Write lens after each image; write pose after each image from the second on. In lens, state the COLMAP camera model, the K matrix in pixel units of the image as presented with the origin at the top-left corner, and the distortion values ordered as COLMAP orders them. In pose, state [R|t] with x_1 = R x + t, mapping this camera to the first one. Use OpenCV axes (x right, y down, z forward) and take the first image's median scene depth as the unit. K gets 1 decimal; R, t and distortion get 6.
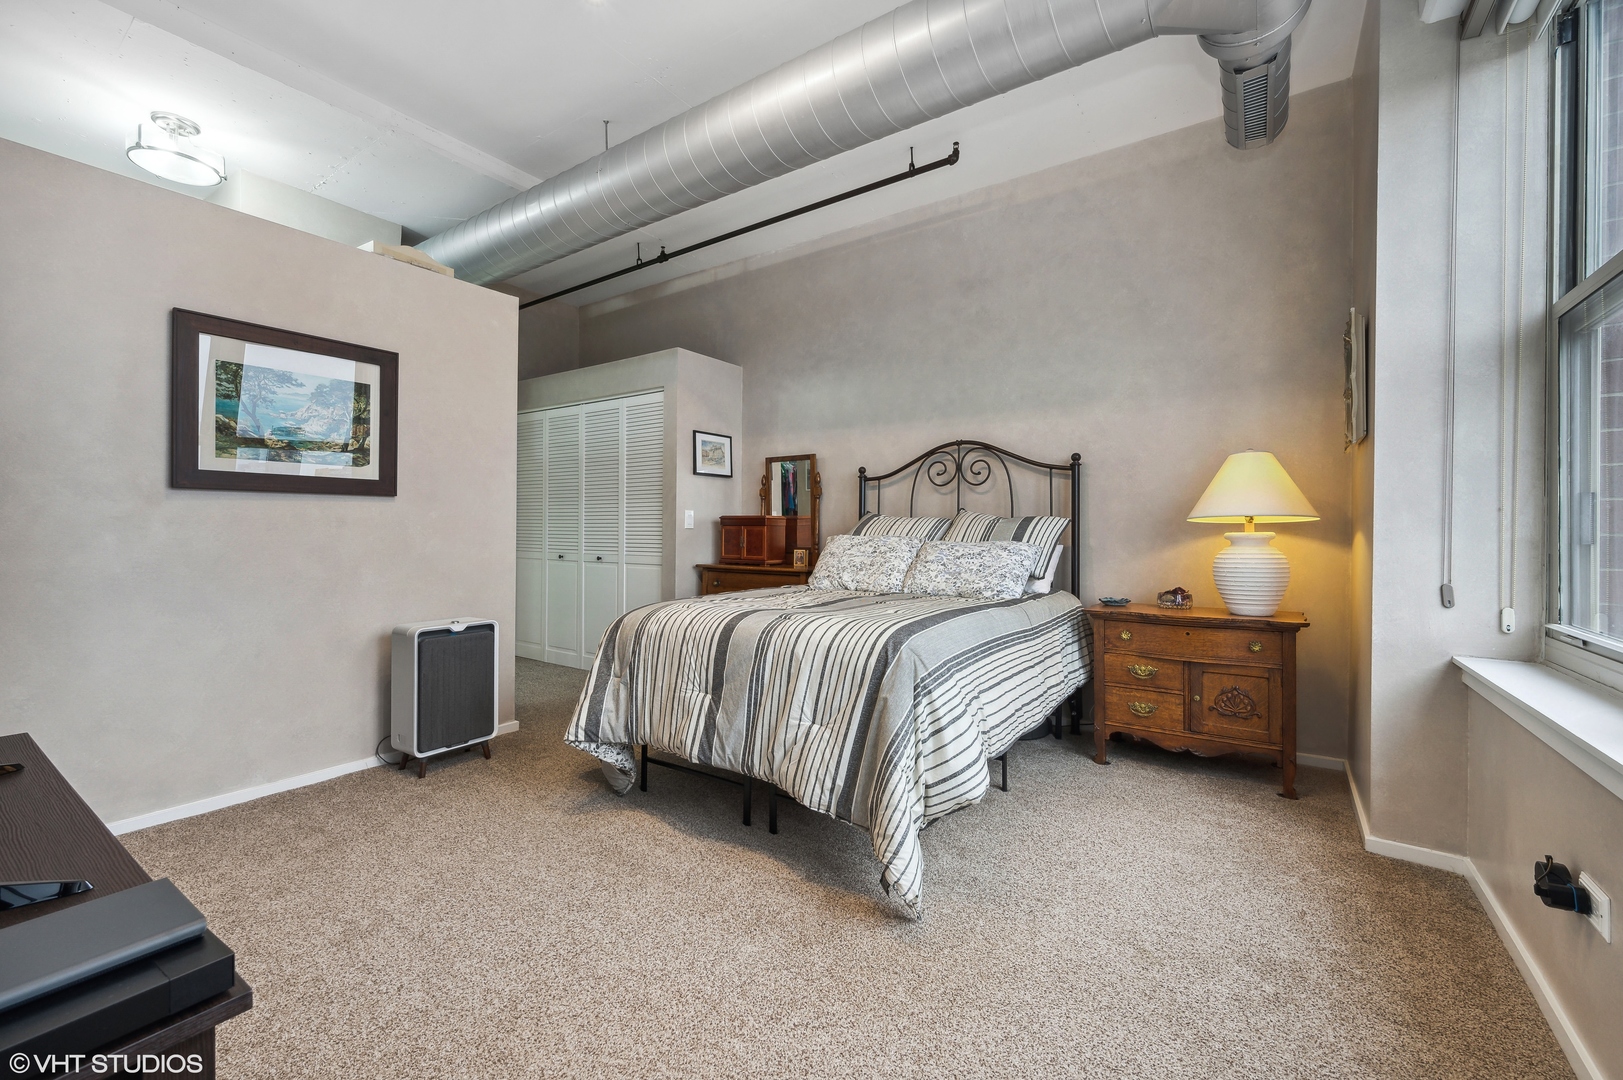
lens RADIAL K [[650.9, 0, 808.7], [0, 650.9, 529.6], [0, 0, 1]] dist [-0.005256, 0.000751]
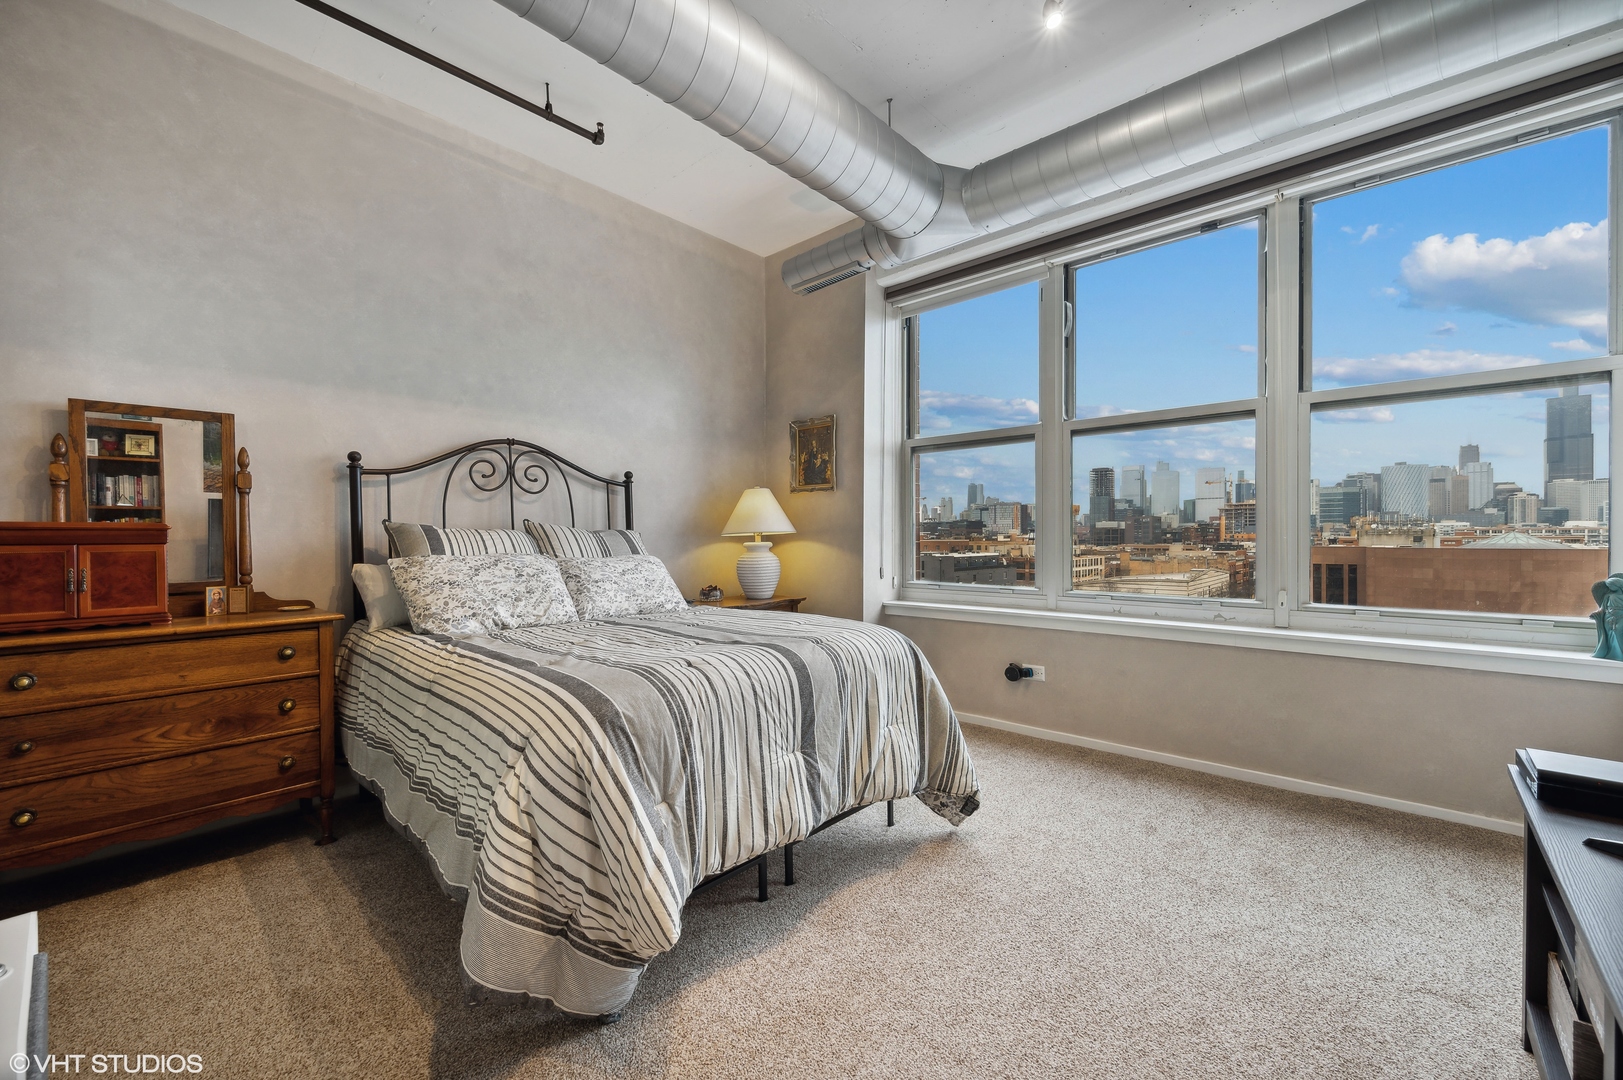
lens RADIAL K [[650.9, 0, 811.2], [0, 650.9, 536.7], [0, 0, 1]] dist [-0.005256, 0.000751]
pose [[0.128741, -0.009423, 0.991633, -0.561829], [0.003210, 0.999954, 0.009085, -0.015863], [-0.991673, 0.002013, 0.128765, 0.505880]]
